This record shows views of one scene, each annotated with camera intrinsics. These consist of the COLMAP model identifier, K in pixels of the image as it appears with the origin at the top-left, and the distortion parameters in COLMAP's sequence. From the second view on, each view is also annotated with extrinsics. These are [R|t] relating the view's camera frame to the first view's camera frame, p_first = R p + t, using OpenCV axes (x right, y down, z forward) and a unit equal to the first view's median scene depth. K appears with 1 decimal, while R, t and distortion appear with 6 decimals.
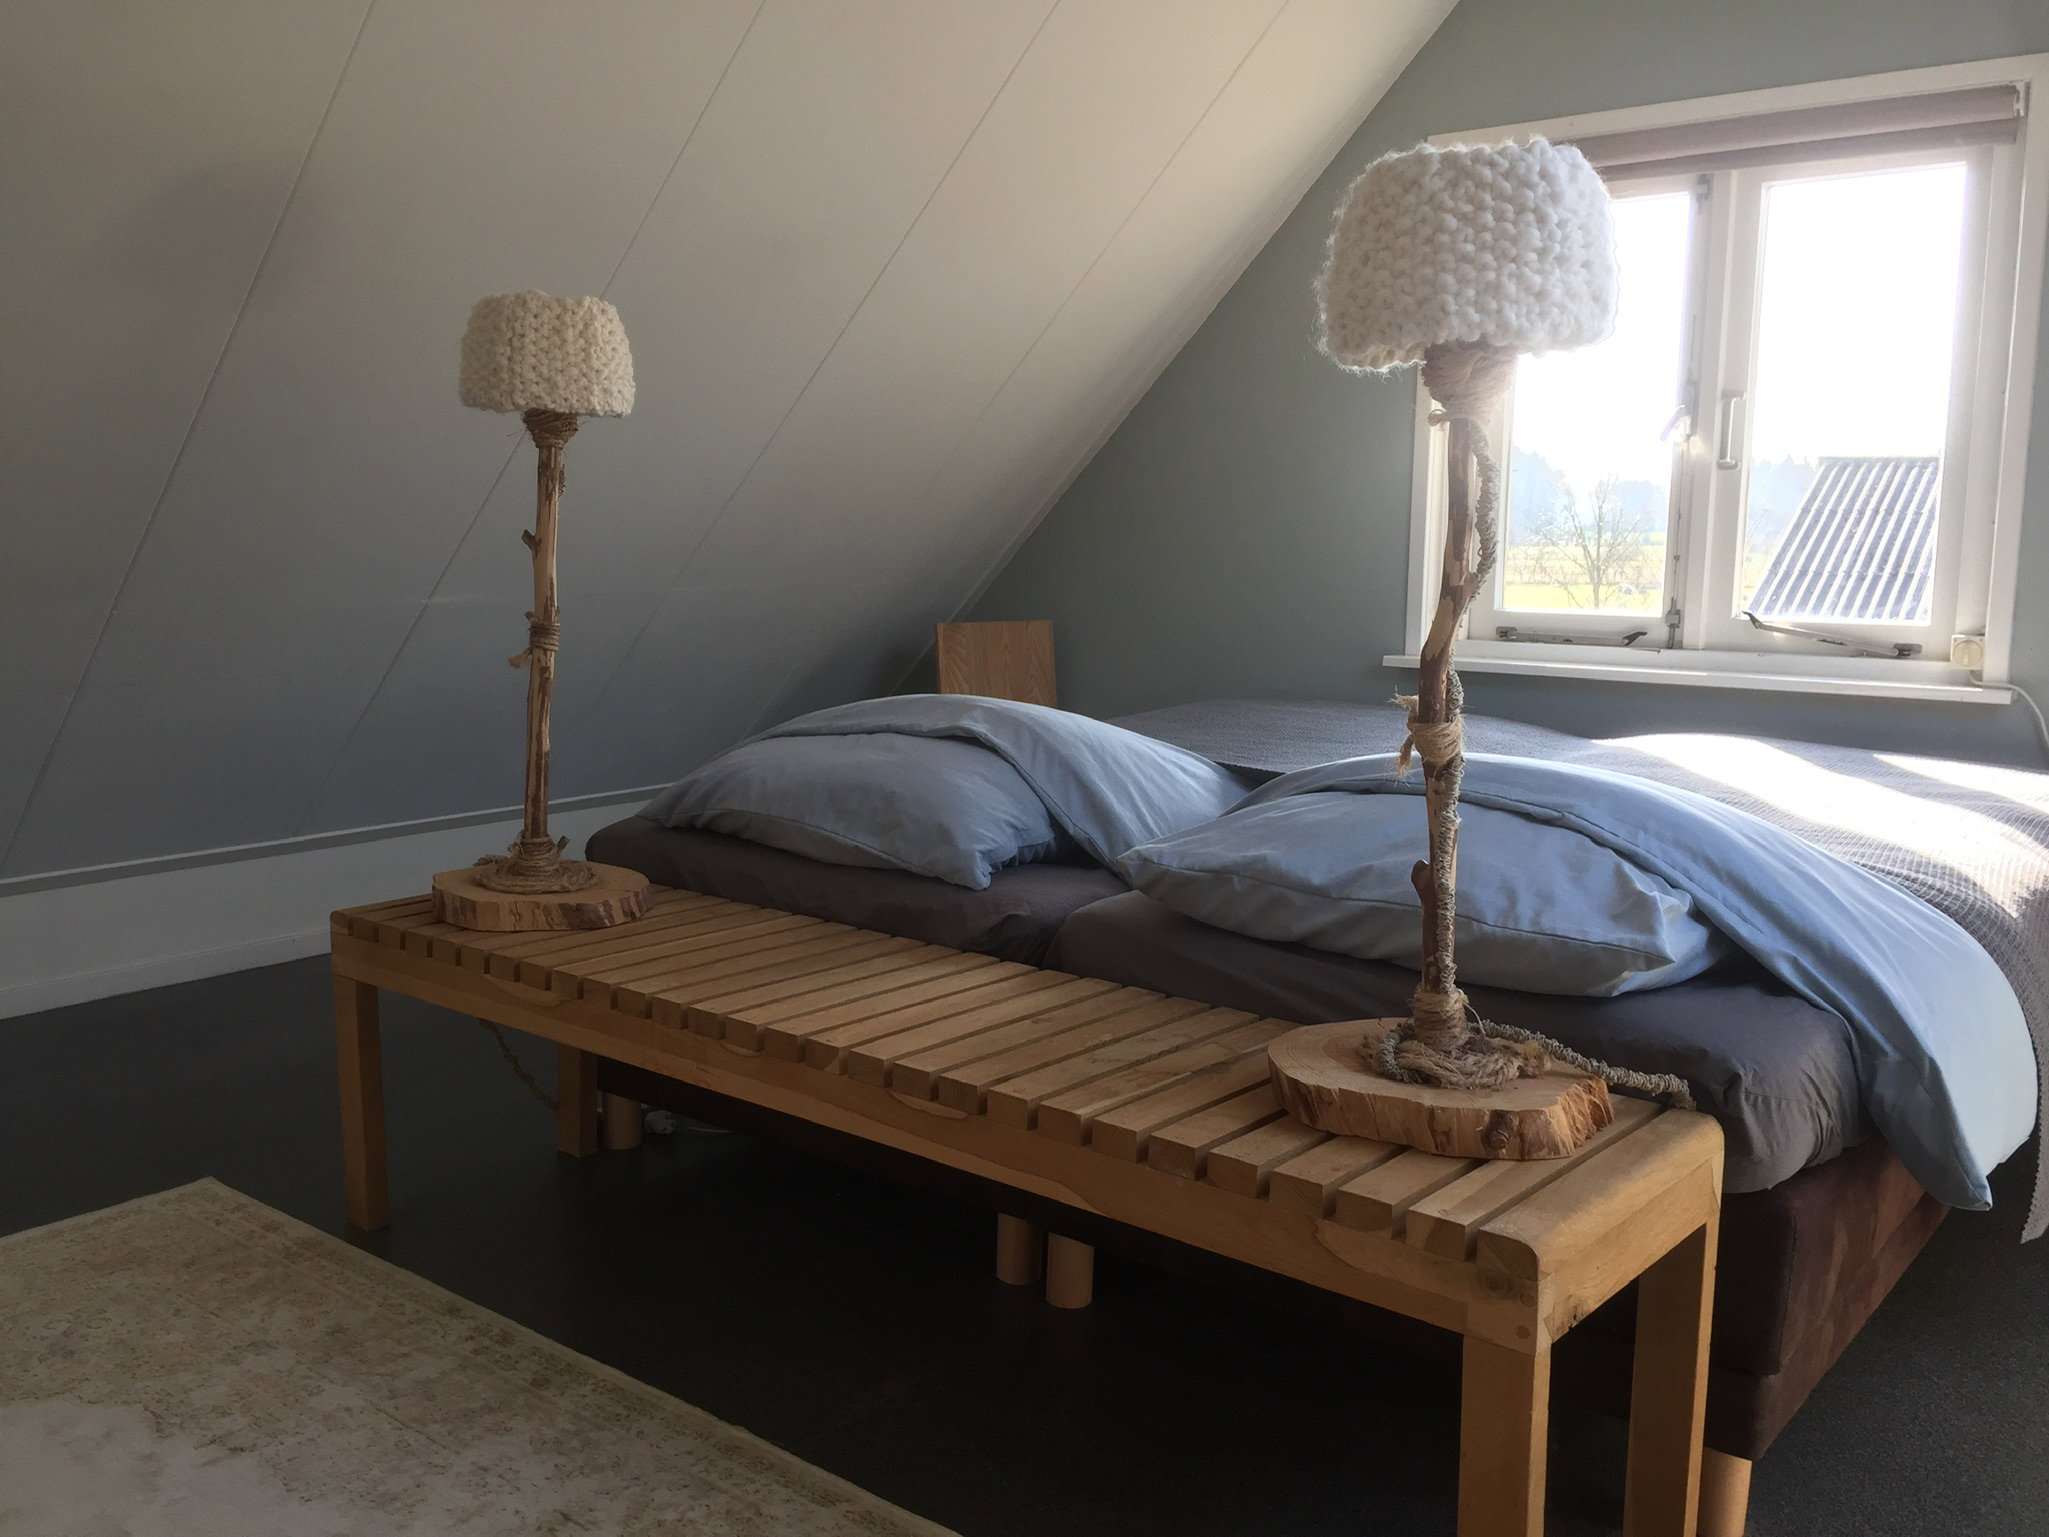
lens RADIAL K [[1735.9, 0, 1024.4], [0, 1735.9, 776.5], [0, 0, 1]] dist [0.093845, -0.062987]
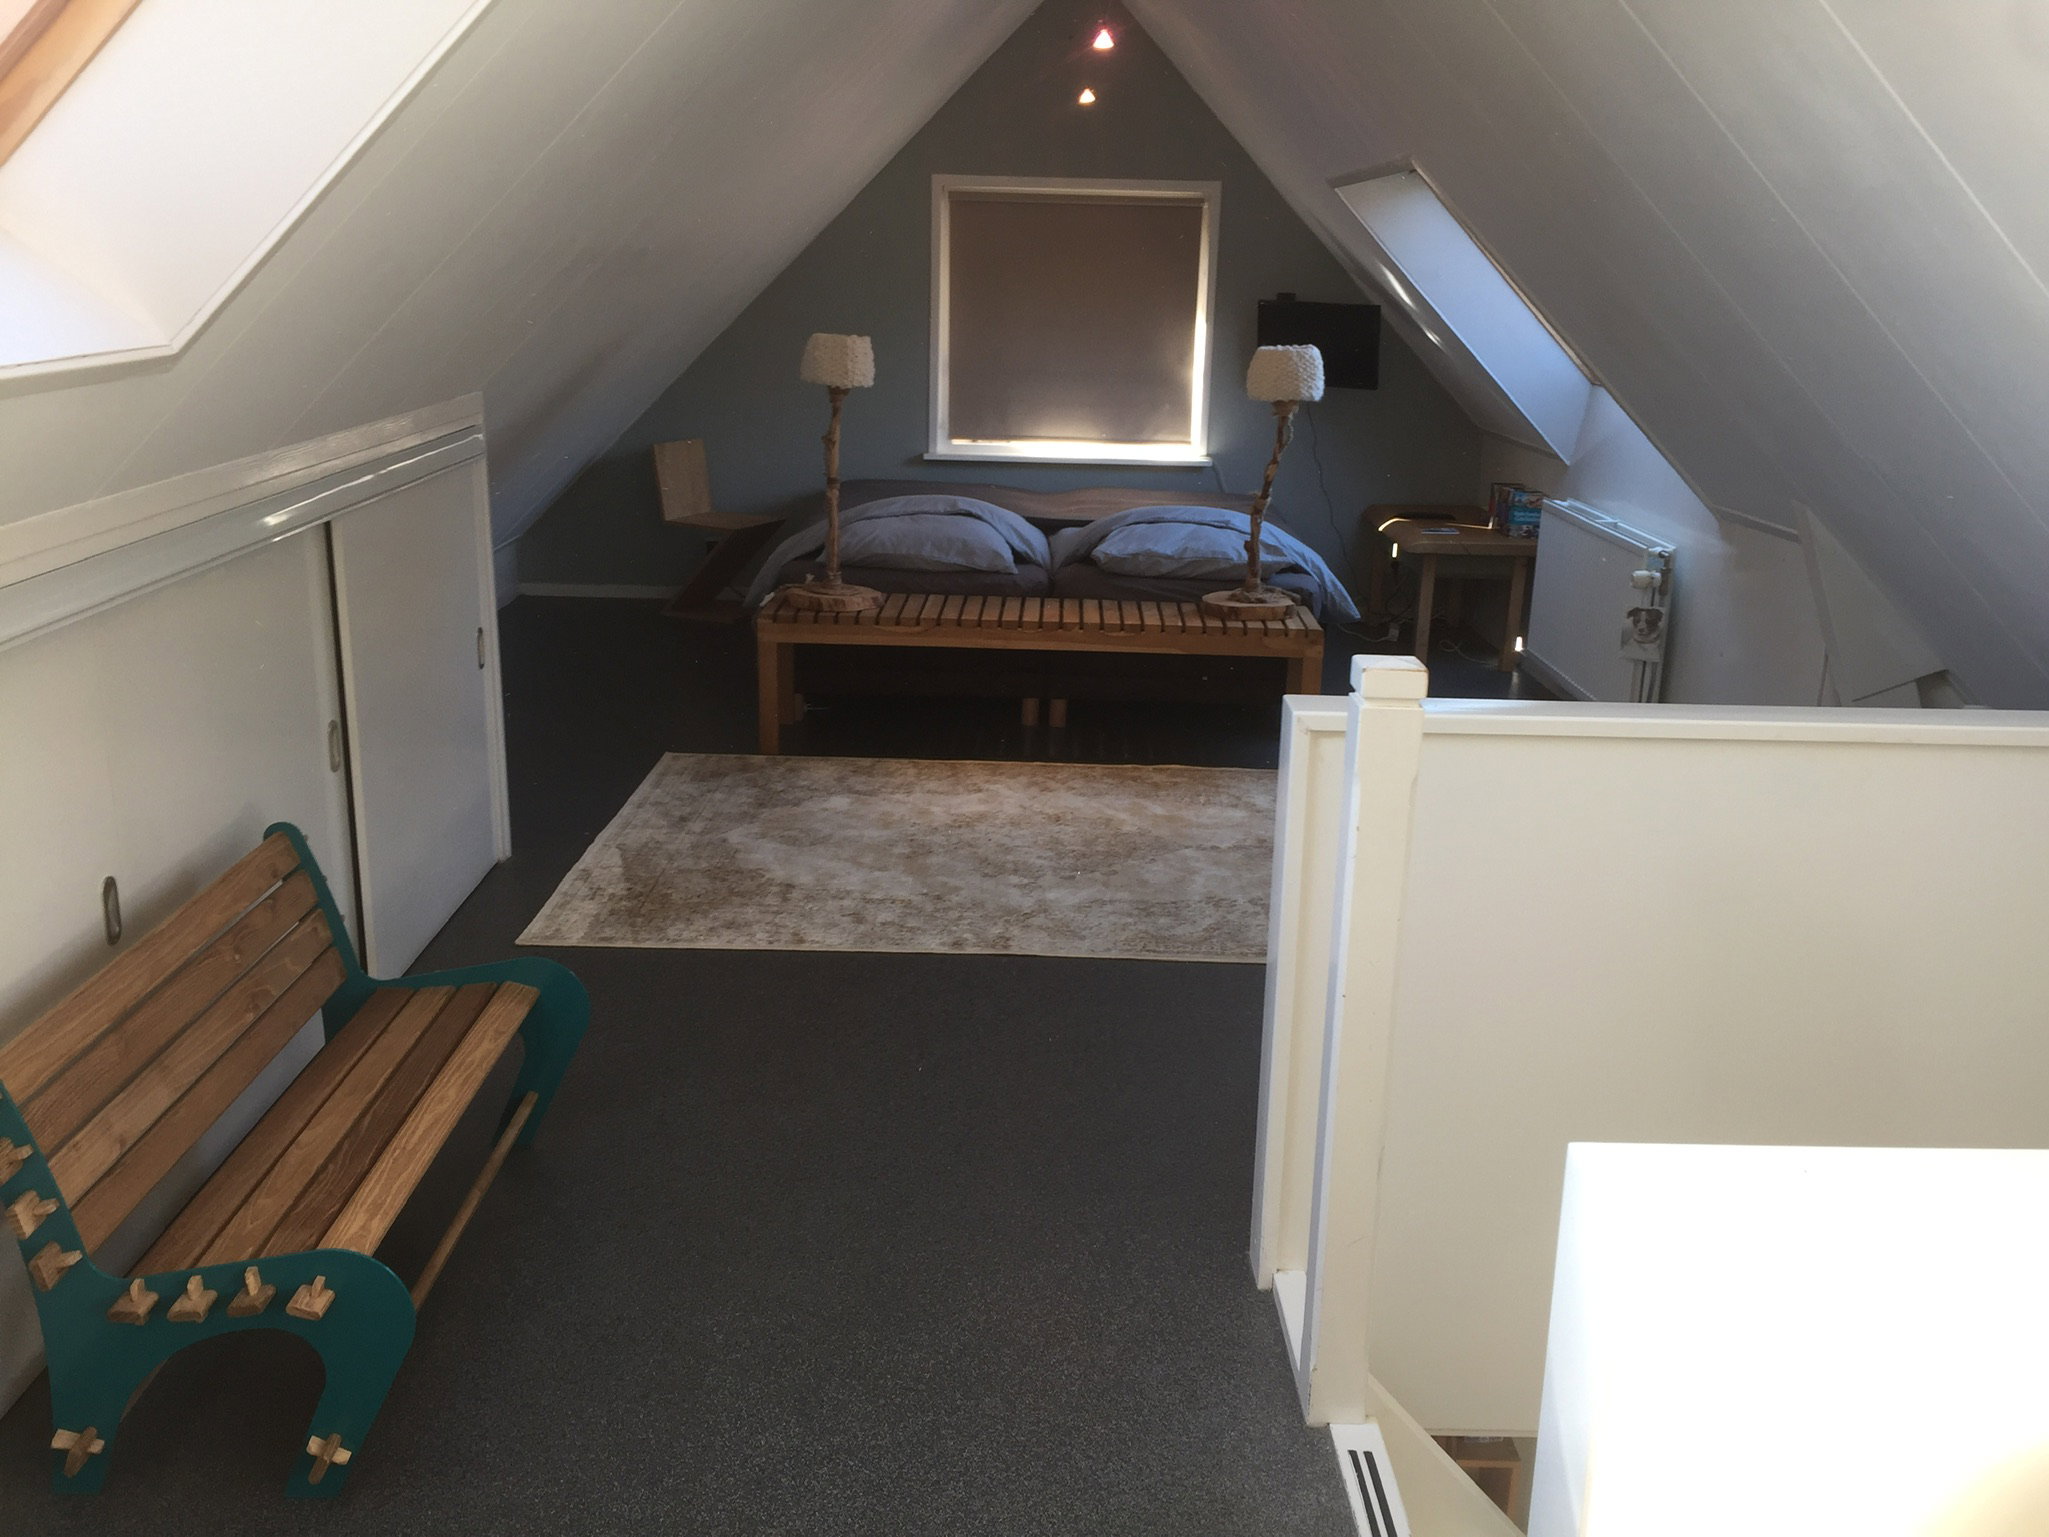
lens RADIAL K [[1735.9, 0, 1025.2], [0, 1735.9, 763.7], [0, 0, 1]] dist [0.093845, -0.062987]
pose [[0.777334, -0.160391, 0.608298, -1.580130], [0.069090, 0.982869, 0.170865, -0.093613], [-0.625283, -0.090792, 0.775099, -0.983572]]
